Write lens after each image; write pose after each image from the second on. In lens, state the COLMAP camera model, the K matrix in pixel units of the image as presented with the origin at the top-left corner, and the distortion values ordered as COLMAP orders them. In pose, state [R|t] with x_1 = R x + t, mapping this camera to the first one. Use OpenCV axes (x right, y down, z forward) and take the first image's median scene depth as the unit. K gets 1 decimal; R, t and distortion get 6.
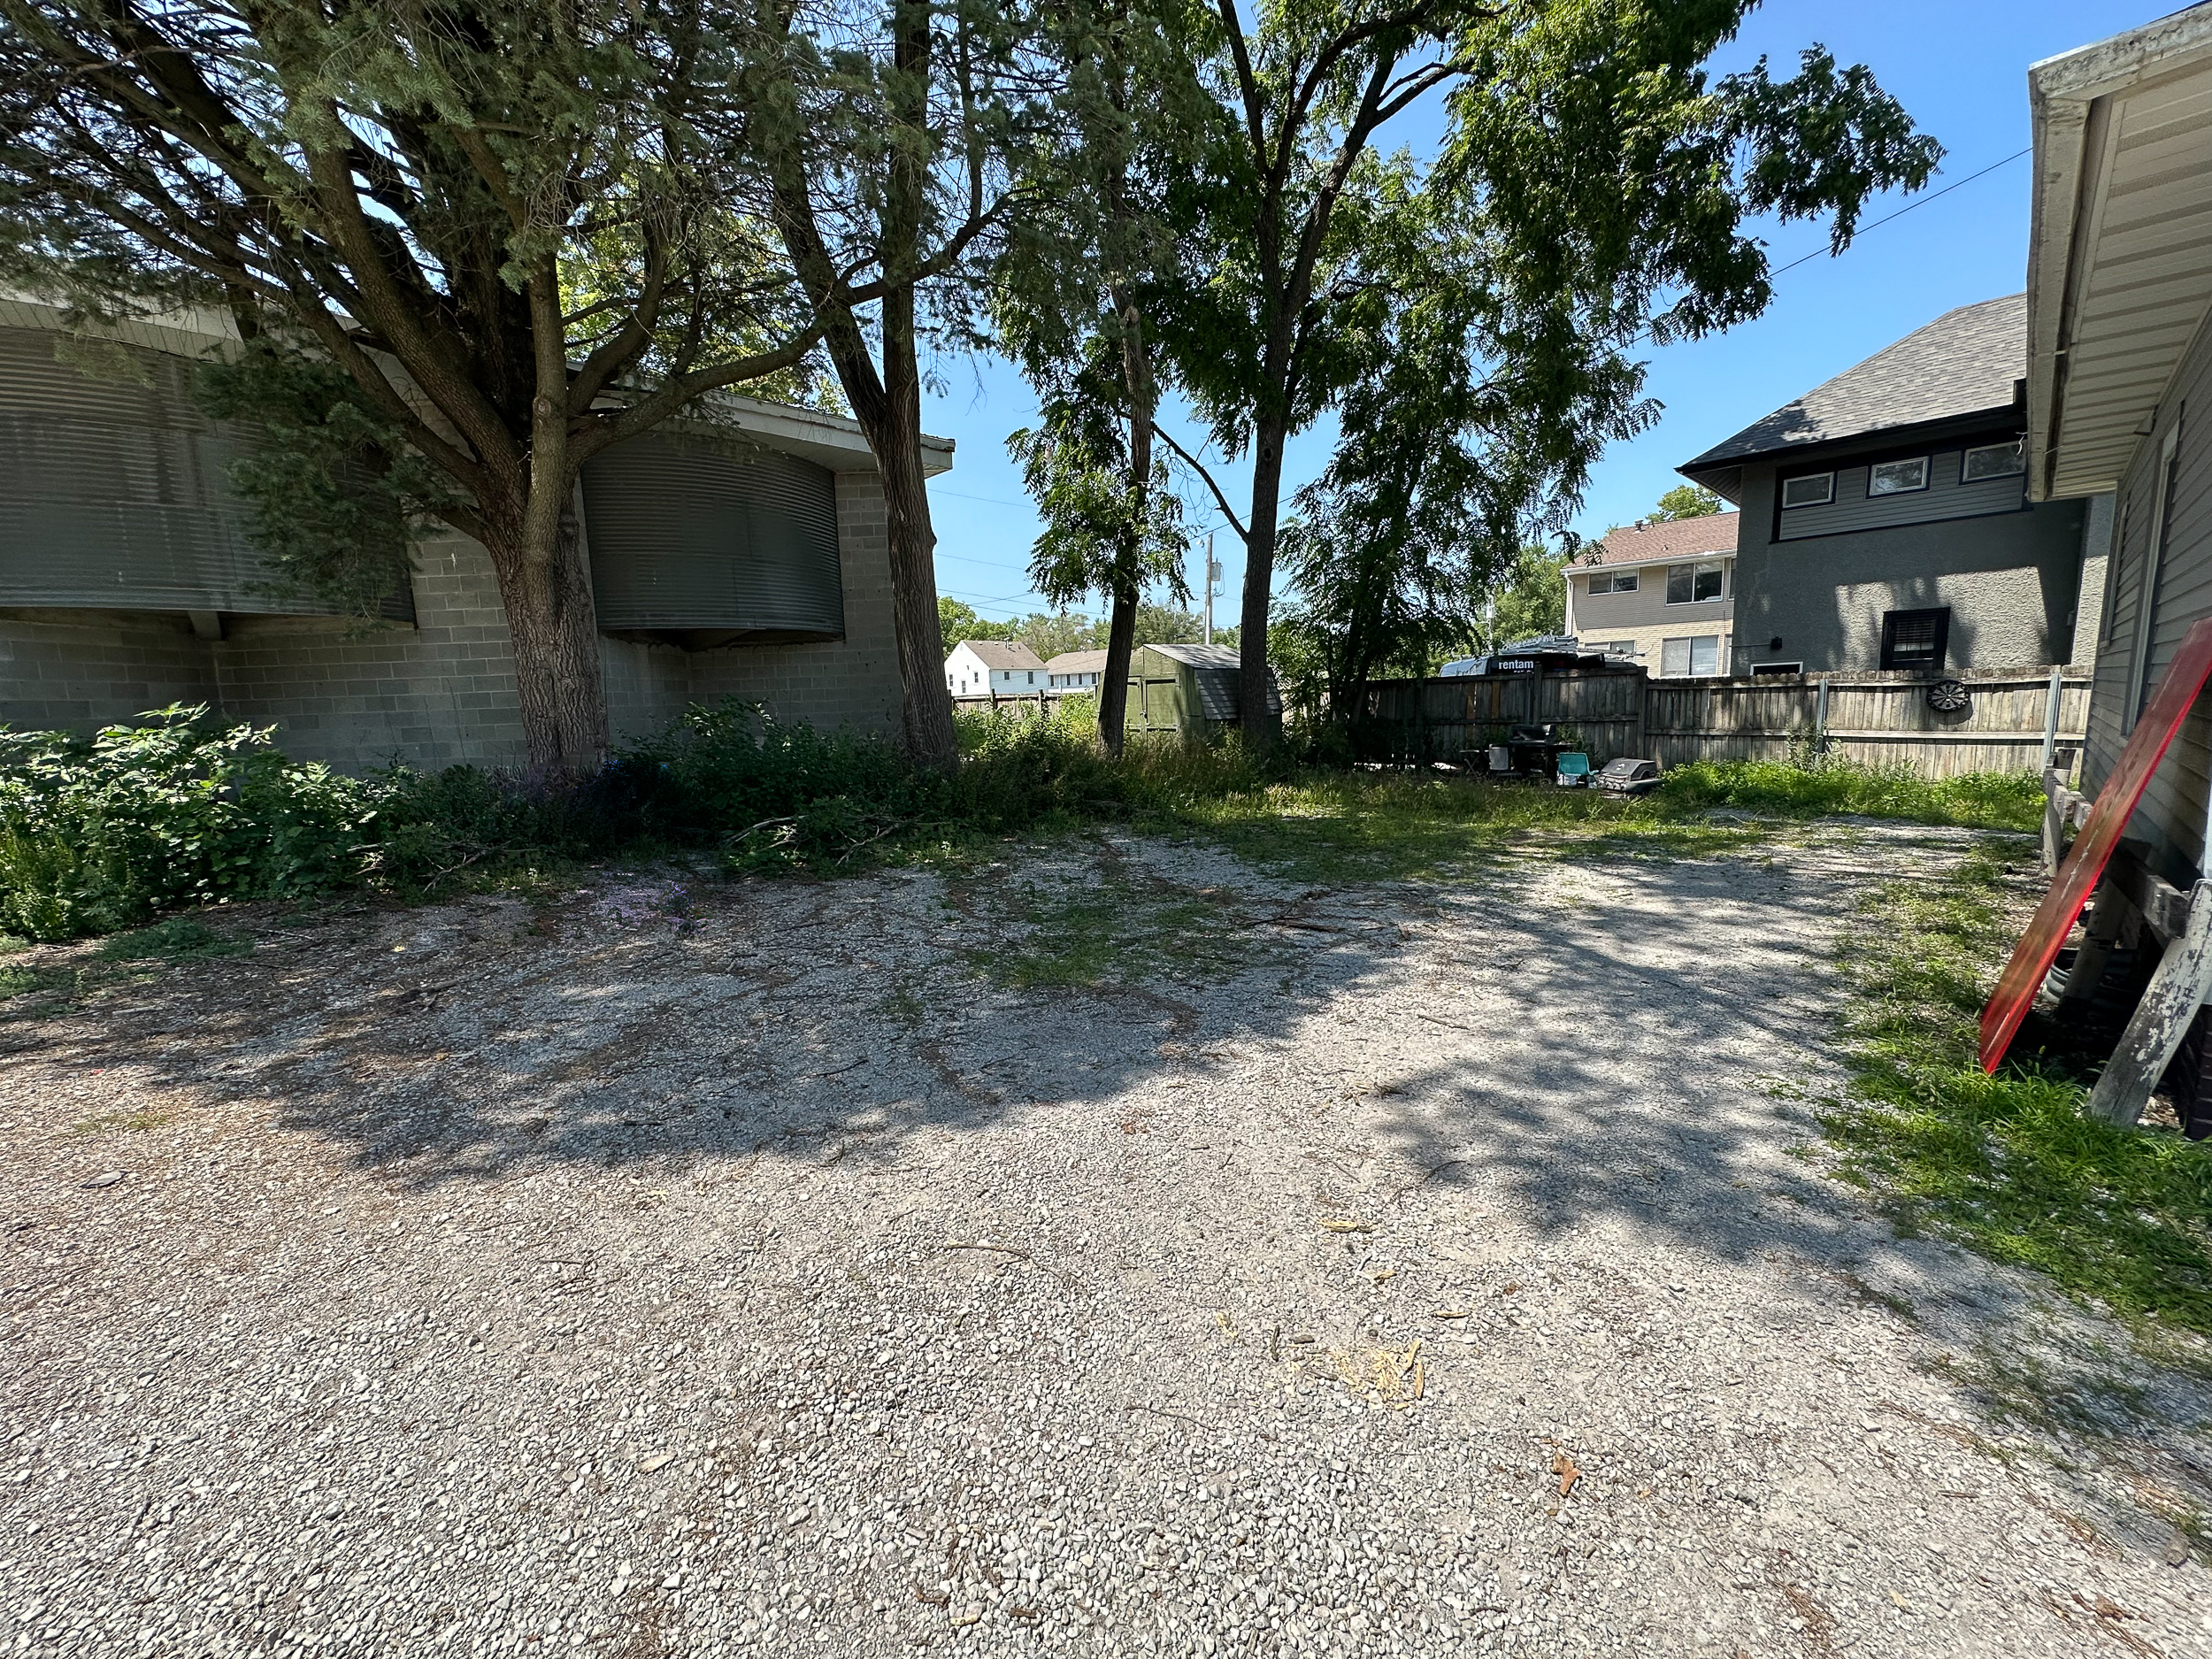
lens RADIAL K [[889.4, 0, 1113.7], [0, 889.4, 834.3], [0, 0, 1]] dist [-0.003408, -0.000665]
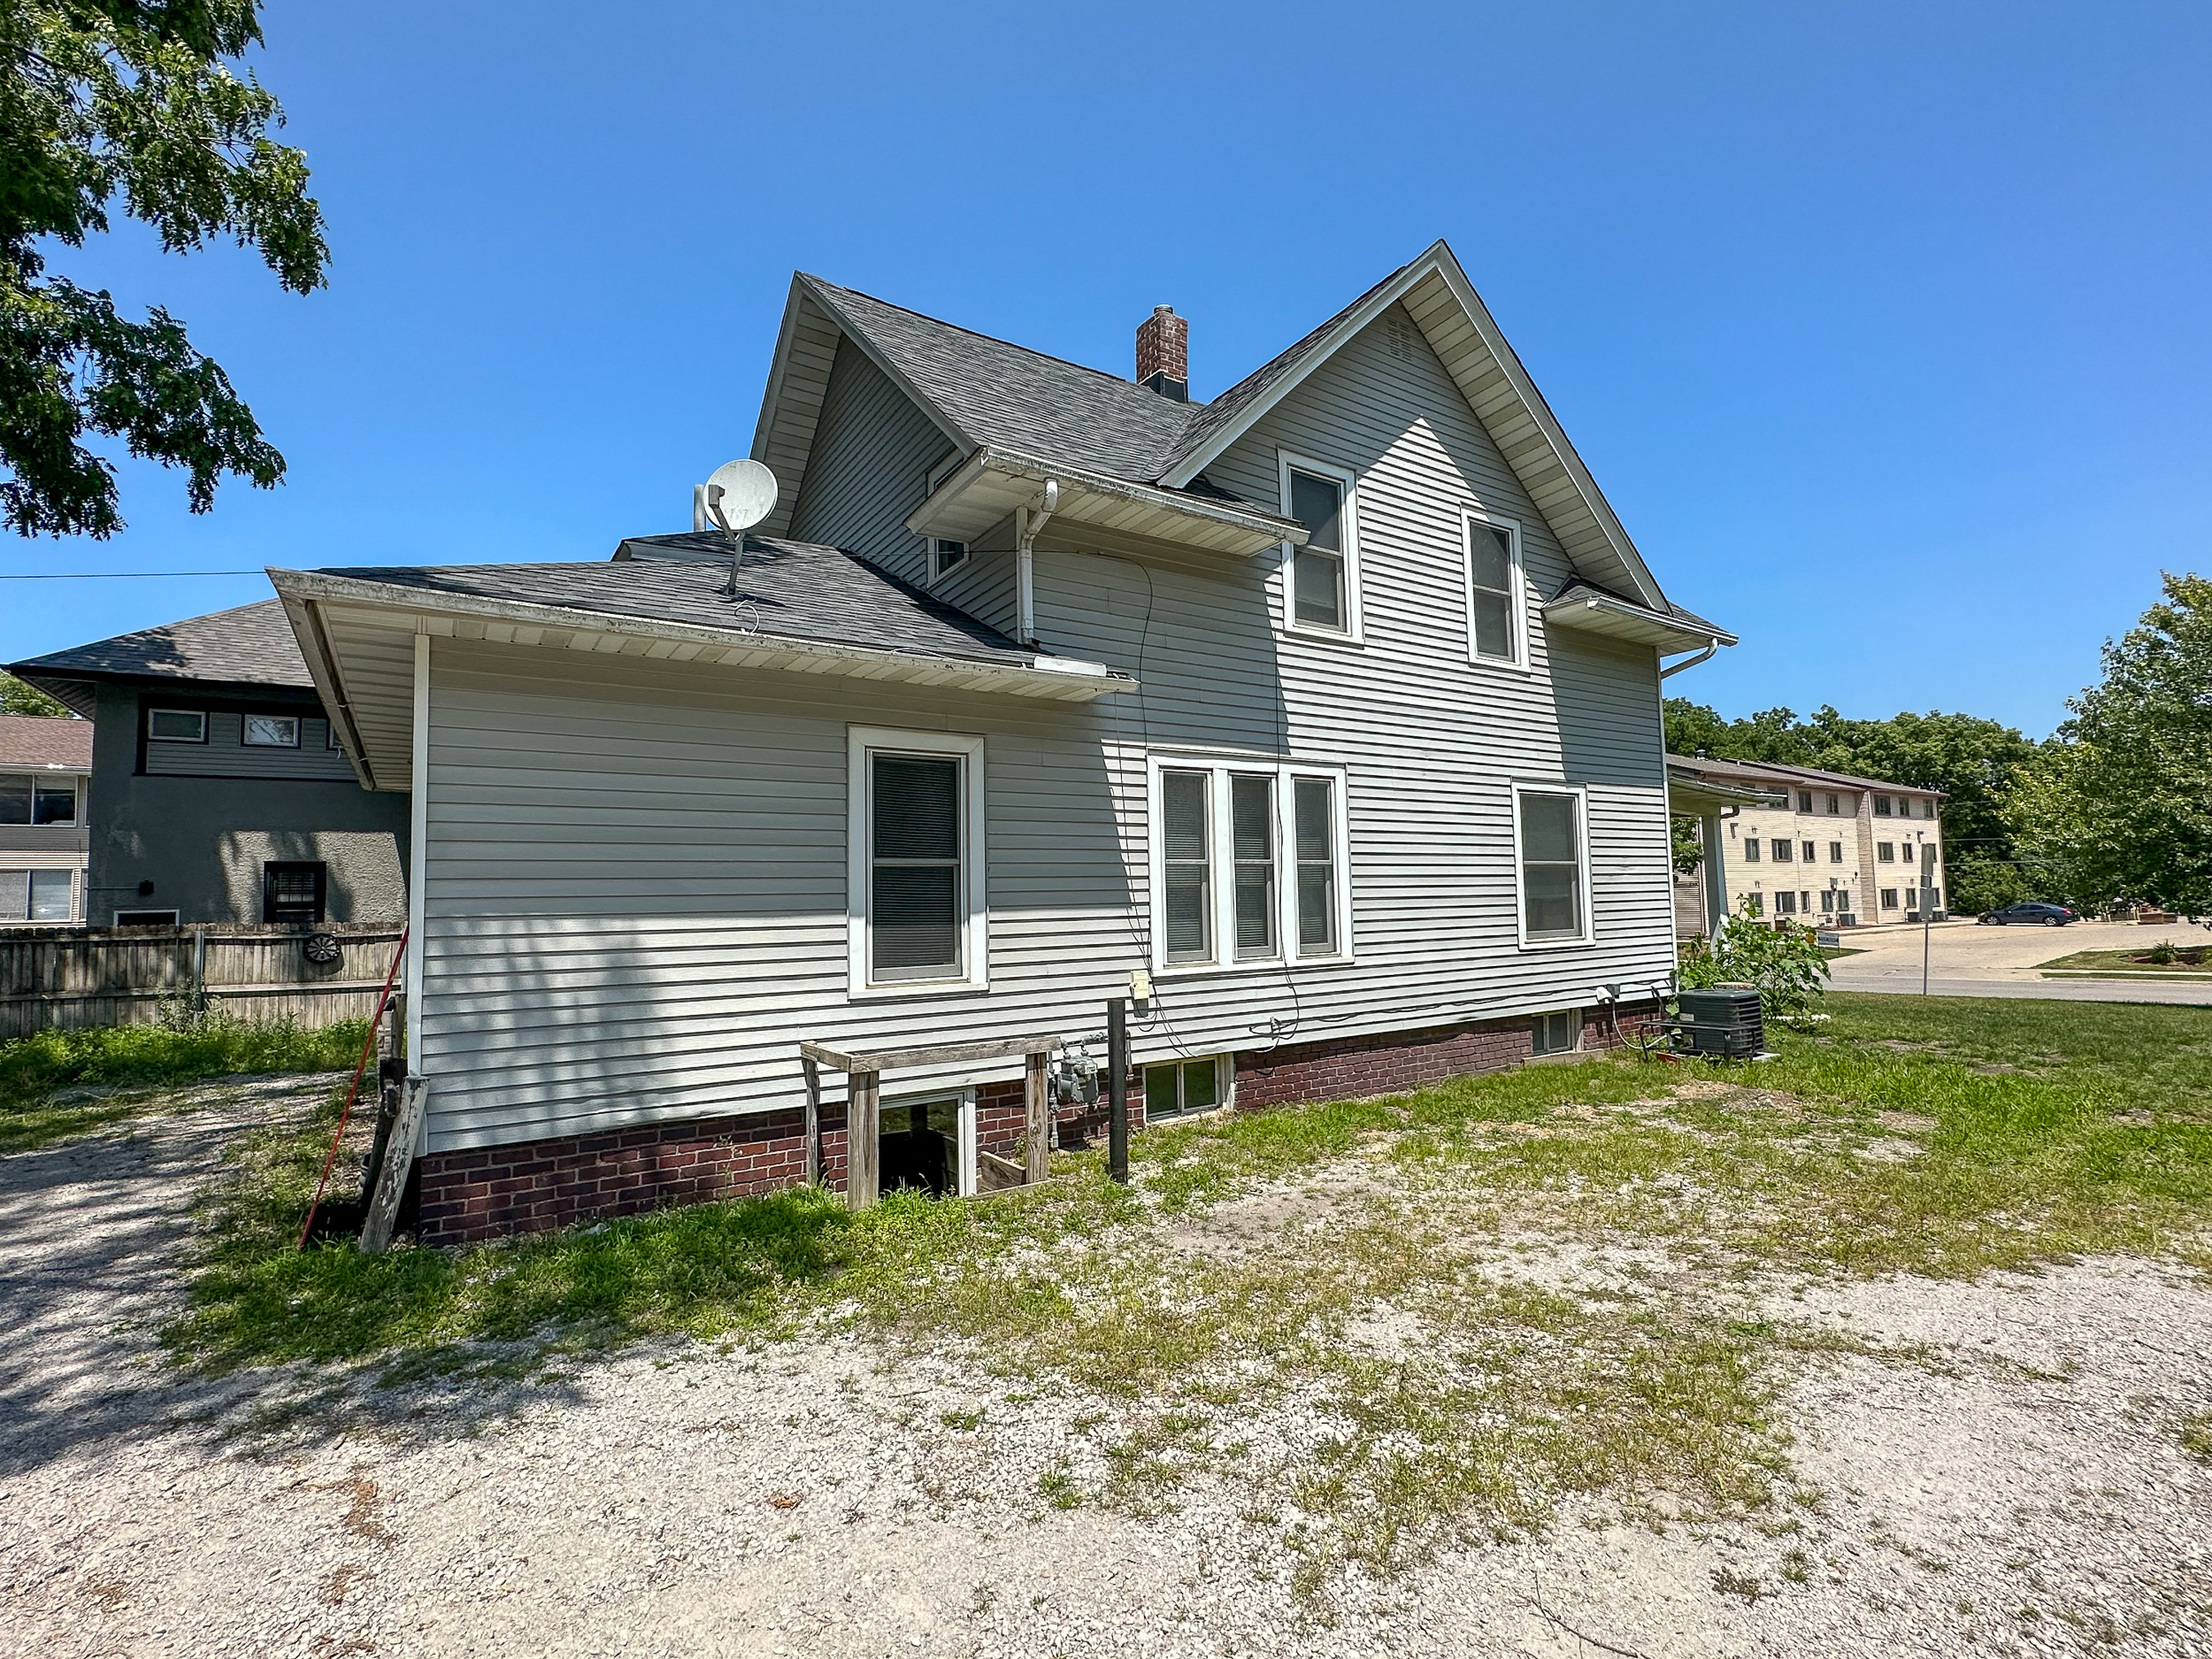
lens RADIAL K [[1036.0, 0, 1108.2], [0, 1036.0, 834.9], [0, 0, 1]] dist [-0.011075, 0.000118]
pose [[0.194807, 0.093122, 0.976411, -0.077907], [0.159660, 0.979195, -0.125242, 0.013297], [-0.967760, 0.180292, 0.175886, -0.136348]]
